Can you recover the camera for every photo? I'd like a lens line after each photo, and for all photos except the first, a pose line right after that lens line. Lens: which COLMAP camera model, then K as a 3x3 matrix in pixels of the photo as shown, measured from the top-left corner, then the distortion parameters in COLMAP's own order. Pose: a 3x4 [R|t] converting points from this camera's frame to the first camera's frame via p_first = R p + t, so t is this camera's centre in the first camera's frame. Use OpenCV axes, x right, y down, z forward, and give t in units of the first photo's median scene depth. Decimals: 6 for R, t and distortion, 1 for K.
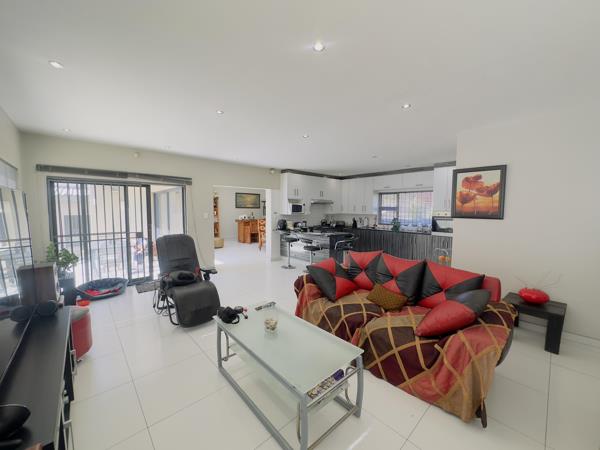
lens RADIAL K [[239.2, 0, 297.2], [0, 239.2, 223.1], [0, 0, 1]] dist [-0.002199, 0.000604]
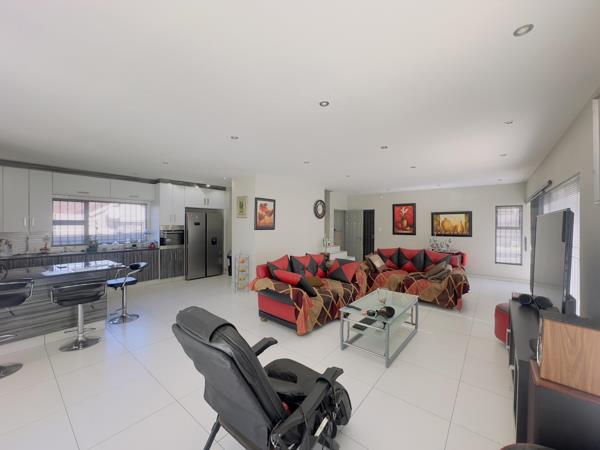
lens RADIAL K [[239.2, 0, 301.1], [0, 239.2, 225.1], [0, 0, 1]] dist [-0.002199, 0.000604]
pose [[-0.101844, -0.004452, 0.994790, -0.396876], [0.054335, 0.998472, 0.010031, -0.025027], [-0.993315, 0.055074, -0.101447, 0.419302]]
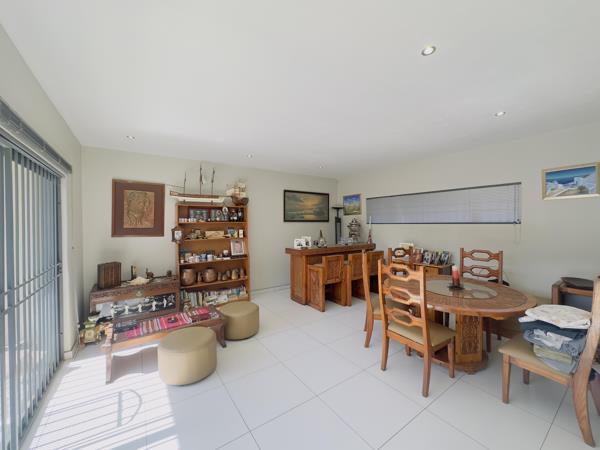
lens RADIAL K [[239.2, 0, 300.3], [0, 239.2, 224.1], [0, 0, 1]] dist [-0.002199, 0.000604]
pose [[0.992339, -0.011385, -0.123017, -0.259909], [0.004714, 0.998509, -0.054383, -0.050384], [0.123453, 0.053386, 0.990913, 0.832789]]
